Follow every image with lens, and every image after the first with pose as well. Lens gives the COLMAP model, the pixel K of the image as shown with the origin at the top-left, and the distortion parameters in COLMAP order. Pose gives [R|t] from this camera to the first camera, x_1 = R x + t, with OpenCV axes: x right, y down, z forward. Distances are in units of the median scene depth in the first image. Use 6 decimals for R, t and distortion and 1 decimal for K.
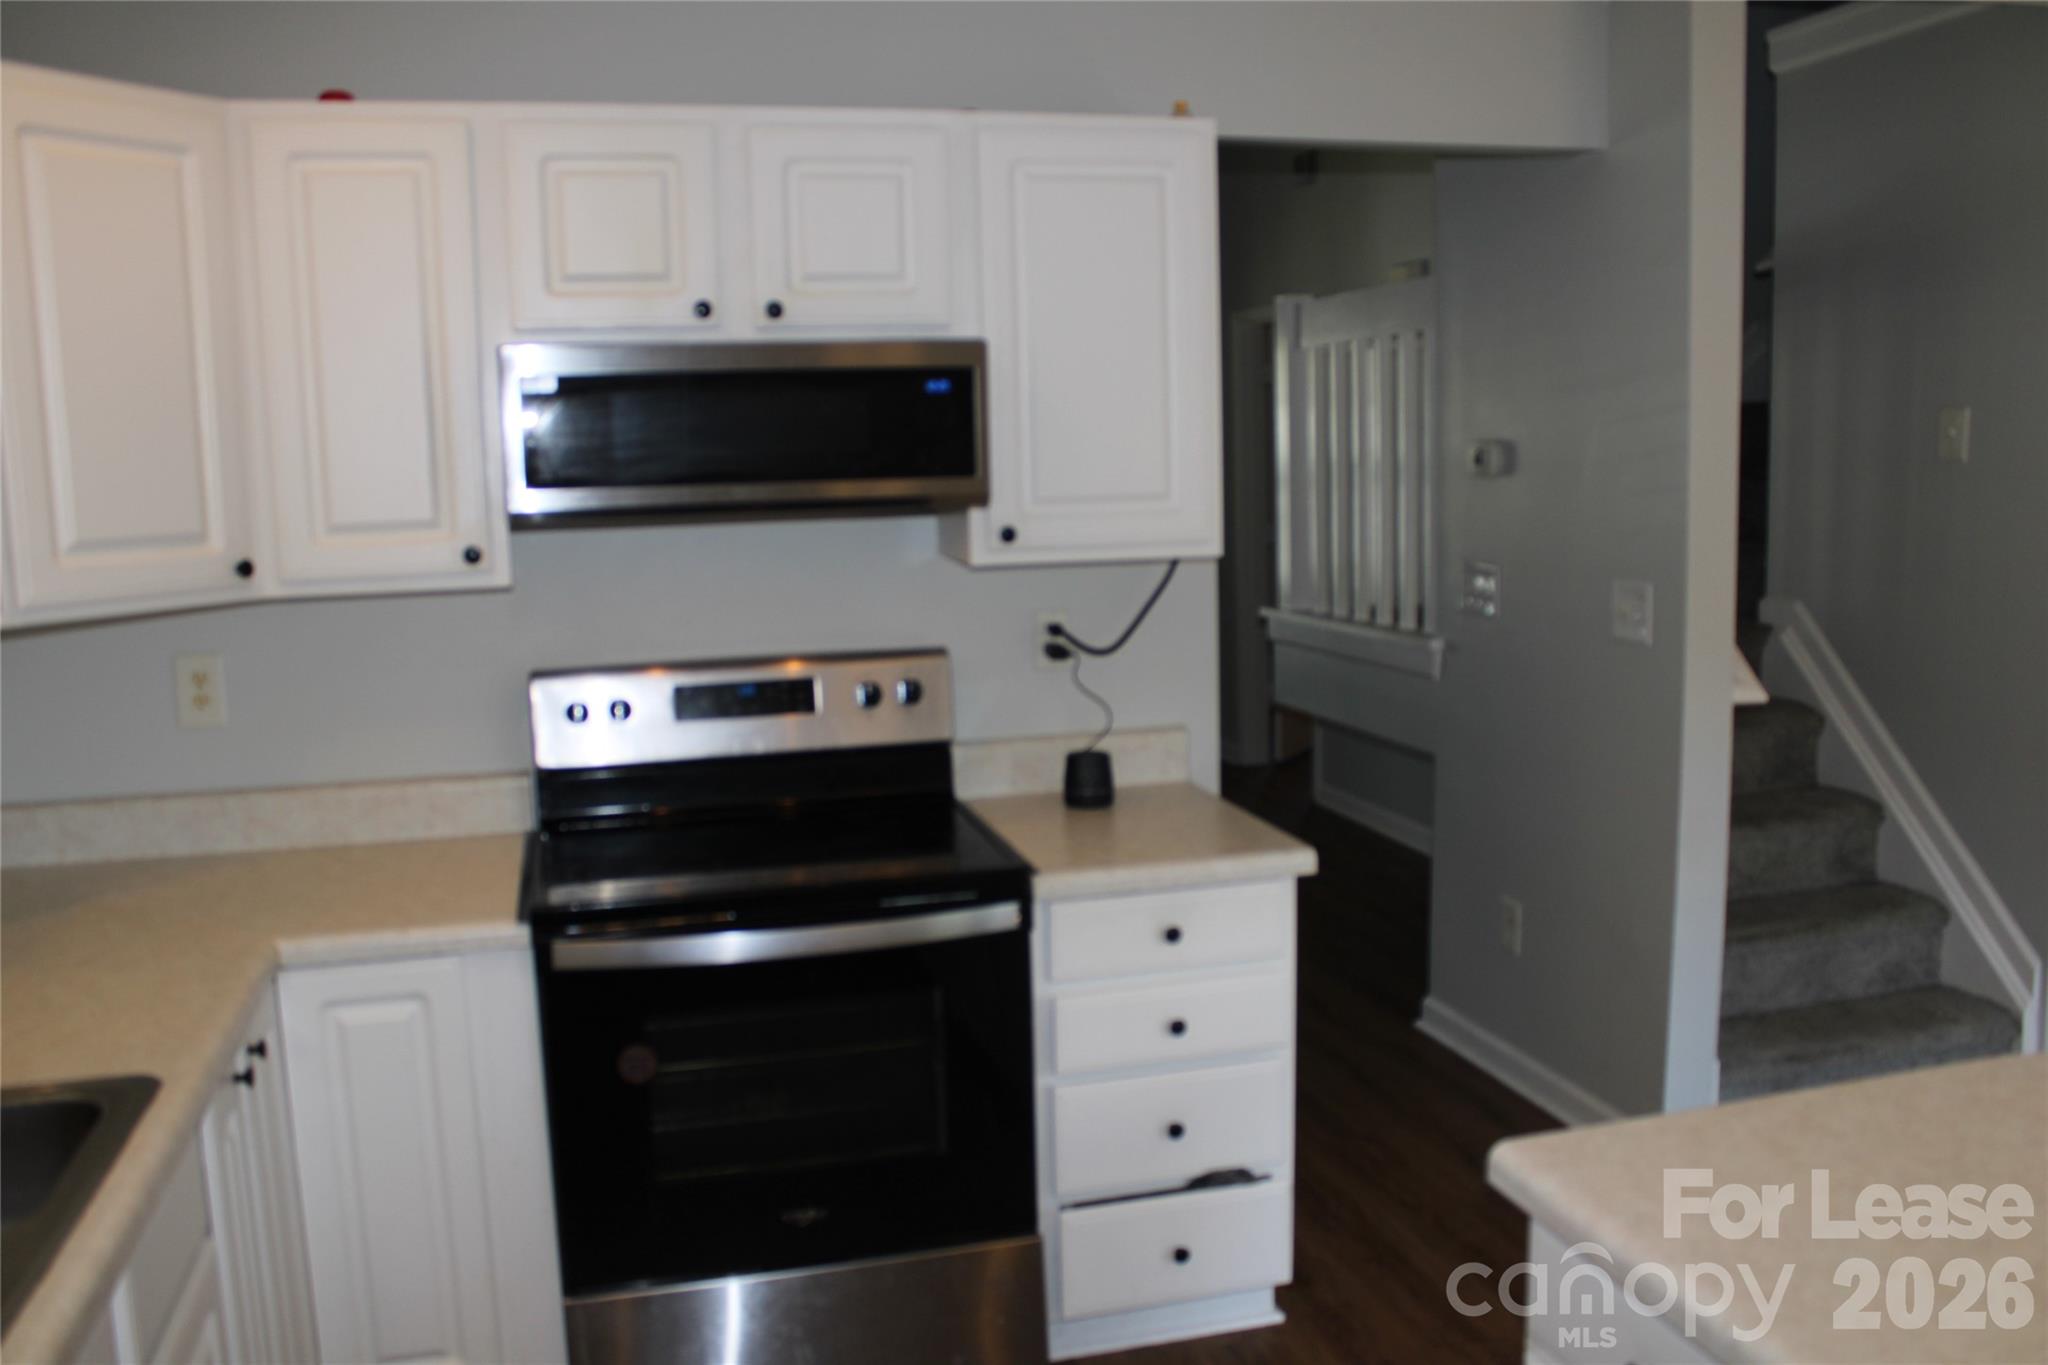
lens RADIAL K [[1746.2, 0, 1028.9], [0, 1746.2, 690.0], [0, 0, 1]] dist [-0.150139, 0.128276]
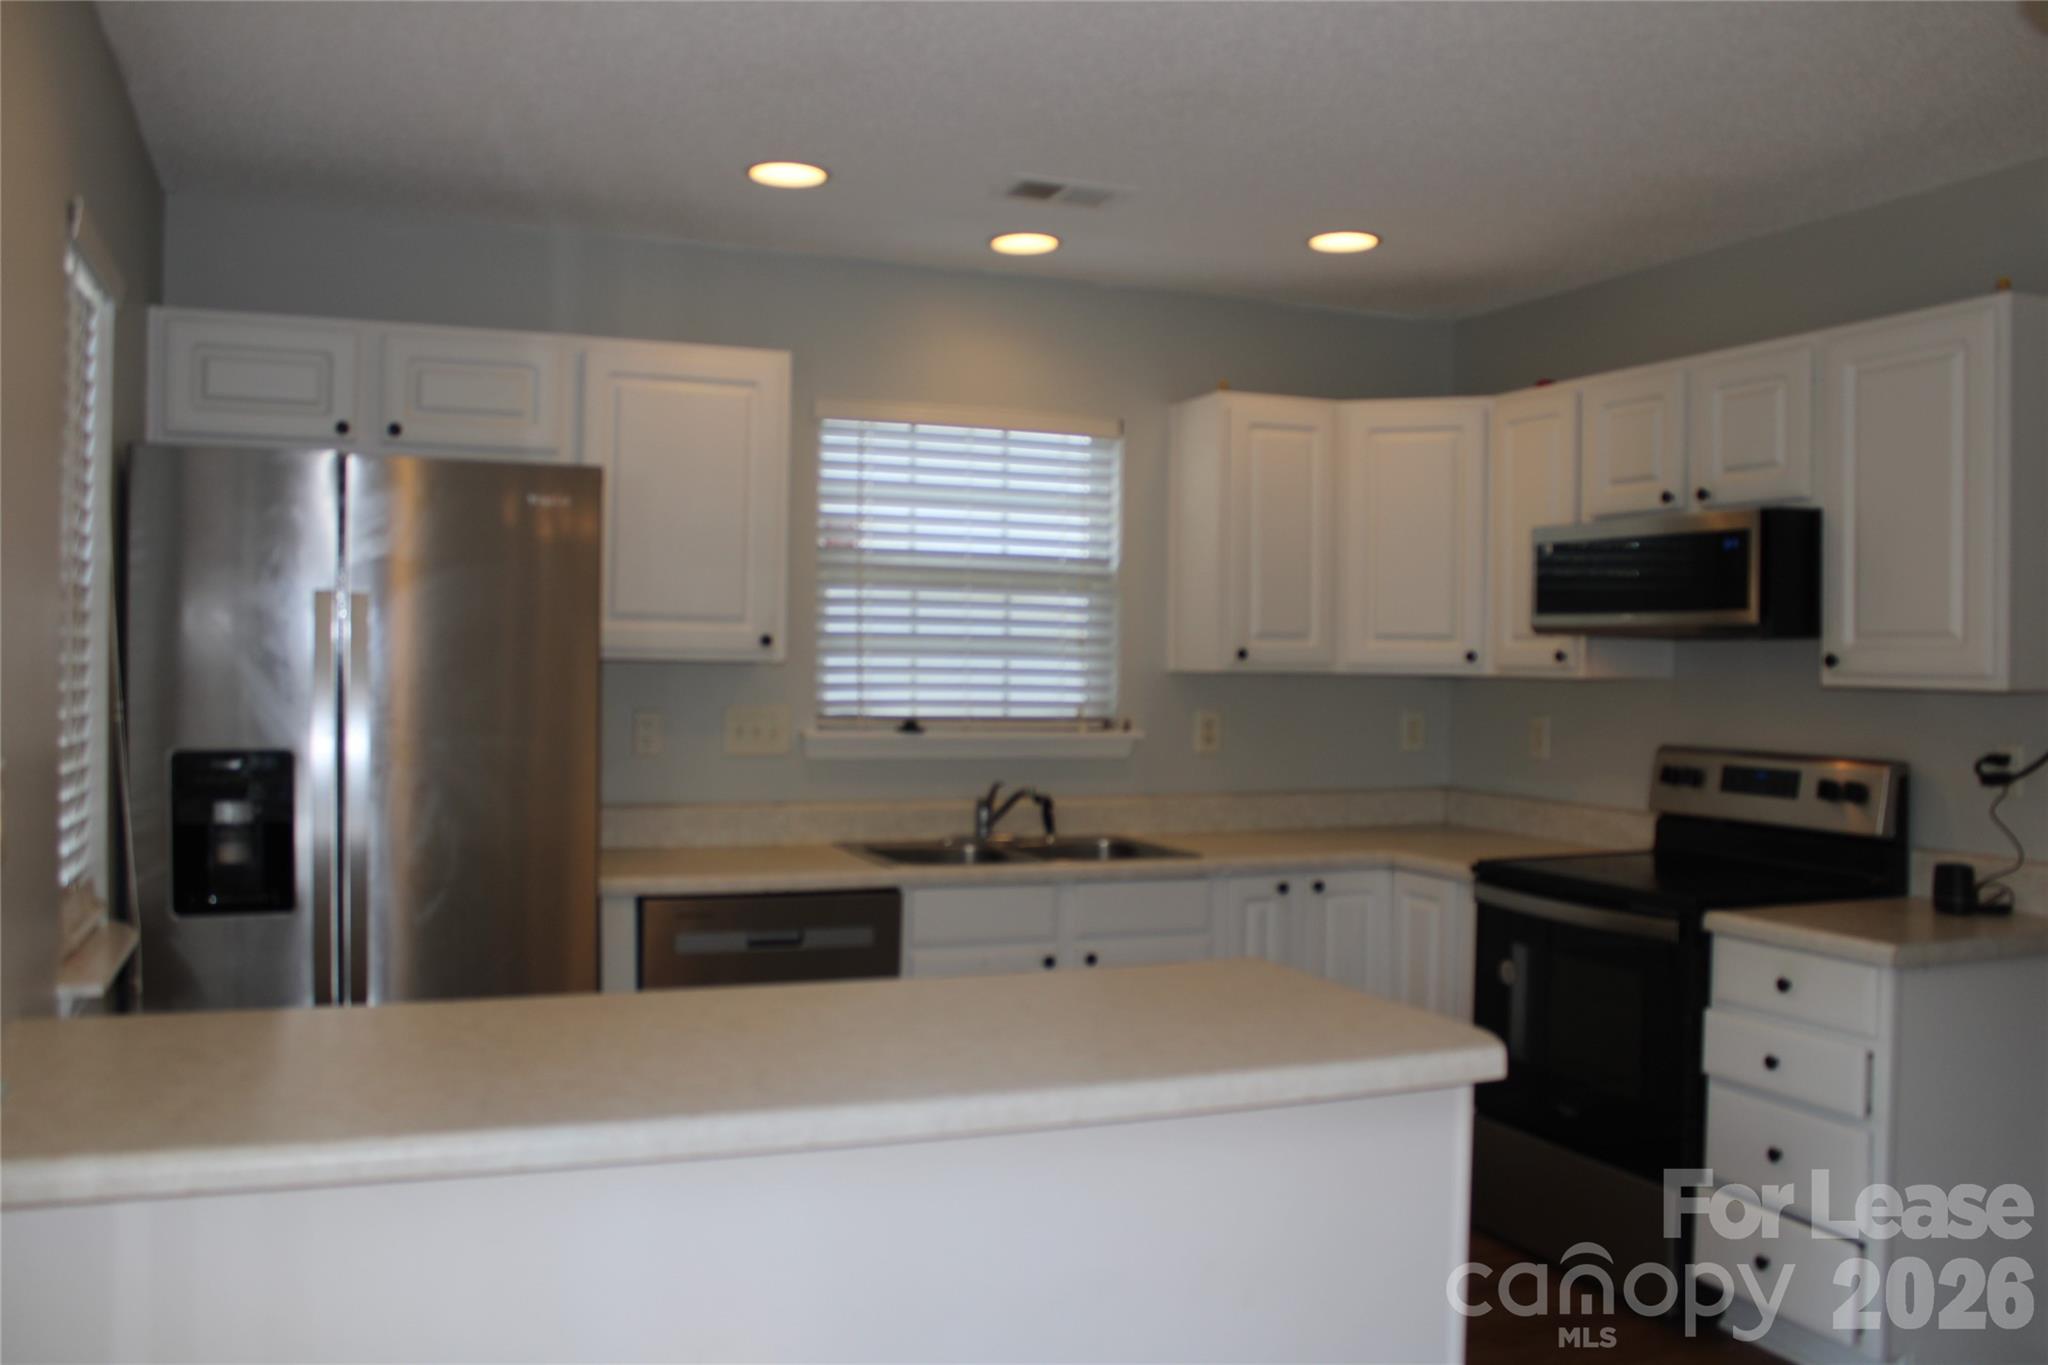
lens RADIAL K [[1746.2, 0, 1028.9], [0, 1746.2, 690.0], [0, 0, 1]] dist [-0.150139, 0.128276]
pose [[0.137722, 0.048099, -0.989302, 1.164046], [-0.159717, 0.986827, 0.025745, -0.008902], [0.977509, 0.154463, 0.143590, 0.282913]]
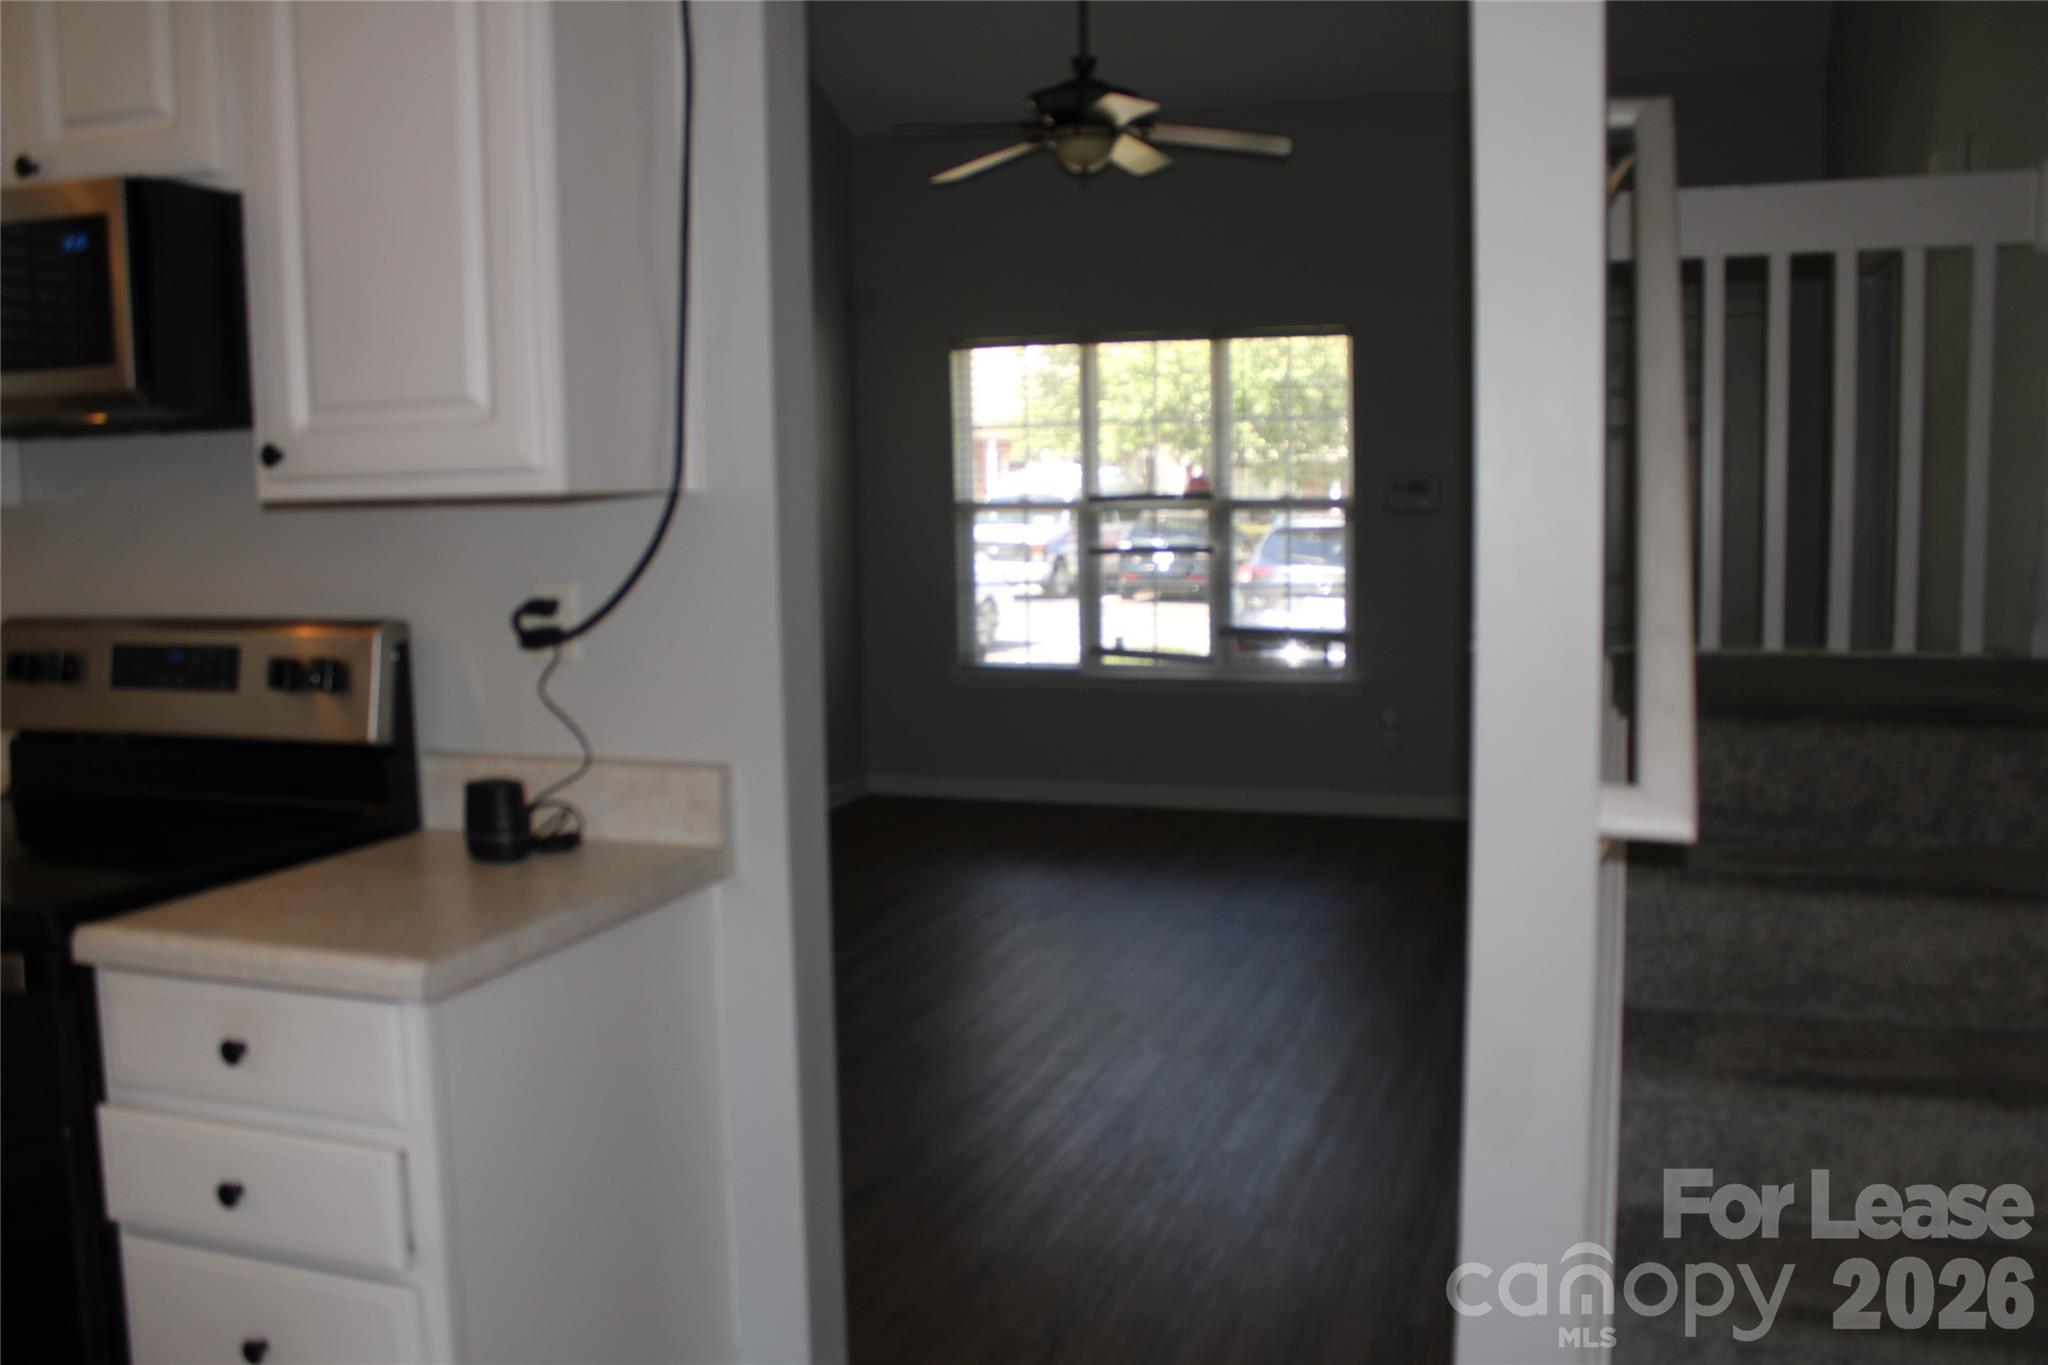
lens RADIAL K [[1746.2, 0, 1028.9], [0, 1746.2, 690.0], [0, 0, 1]] dist [-0.150139, 0.128276]
pose [[0.831894, 0.076465, -0.549641, 0.669553], [-0.090013, 0.995938, 0.002316, -0.024048], [0.547585, 0.047548, 0.835398, 0.620571]]
